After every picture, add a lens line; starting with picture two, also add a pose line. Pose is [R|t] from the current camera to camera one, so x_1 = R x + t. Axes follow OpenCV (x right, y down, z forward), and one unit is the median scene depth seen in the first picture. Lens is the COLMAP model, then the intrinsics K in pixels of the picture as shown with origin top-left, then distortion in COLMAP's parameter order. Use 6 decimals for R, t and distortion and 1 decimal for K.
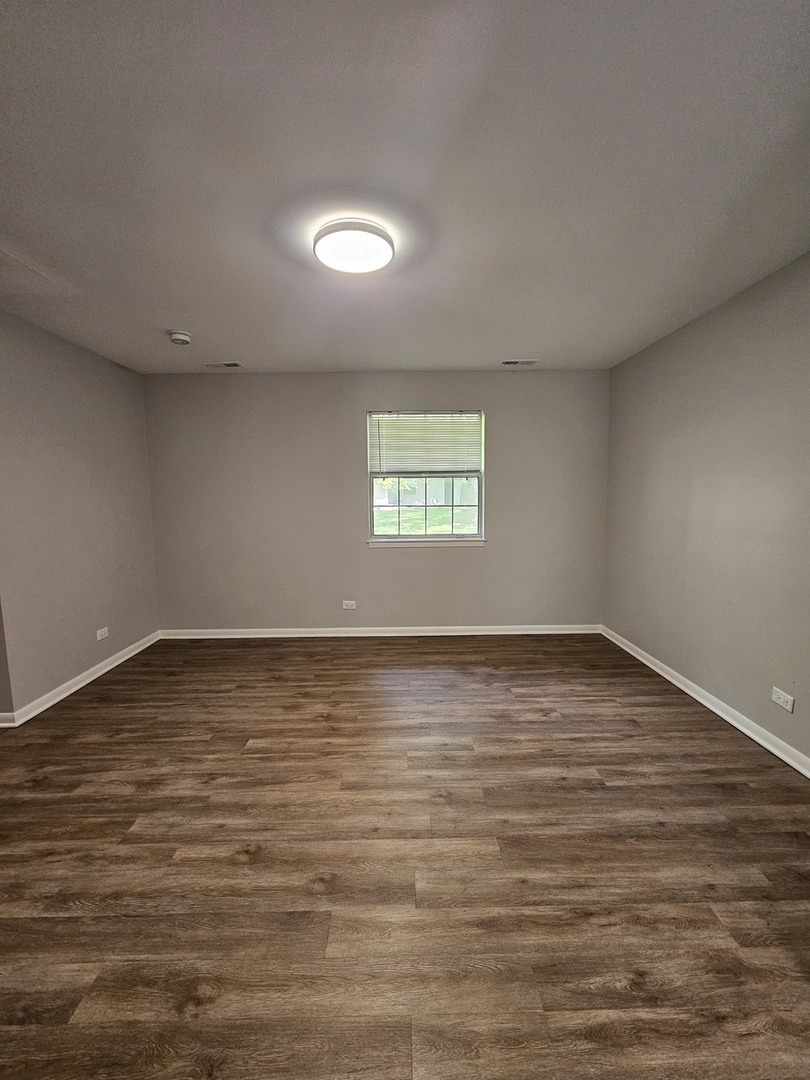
lens RADIAL K [[439.7, 0, 405.0], [0, 439.7, 540.0], [0, 0, 1]] dist [0.000087, 0.000329]
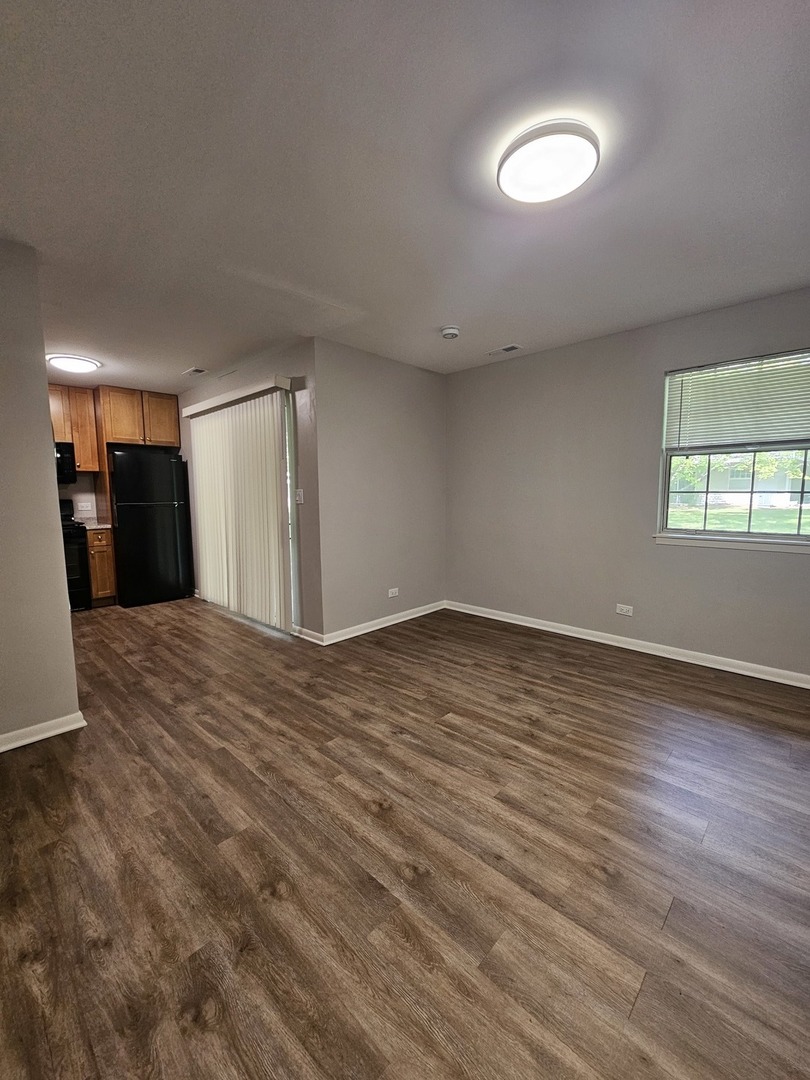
lens RADIAL K [[440.9, 0, 405.0], [0, 440.9, 540.0], [0, 0, 1]] dist [-0.002212, -0.000056]
pose [[0.718785, 0.080204, -0.690591, 0.247633], [-0.071669, 0.996579, 0.041146, 0.018393], [0.691529, 0.019919, 0.722074, 0.179845]]
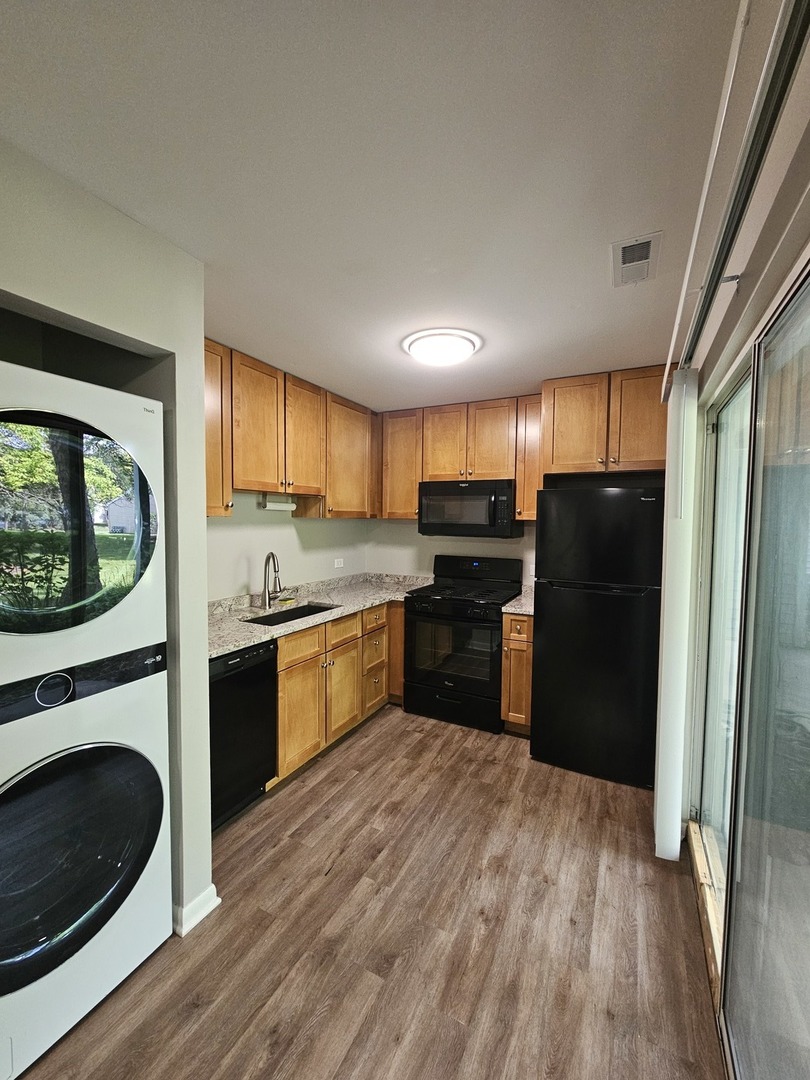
lens RADIAL K [[439.7, 0, 405.0], [0, 439.7, 540.0], [0, 0, 1]] dist [0.000087, 0.000329]
pose [[-0.471342, 0.051065, -0.880471, -0.843662], [-0.091483, 0.990106, 0.106397, -0.150429], [0.877193, 0.130698, -0.462007, 0.889291]]
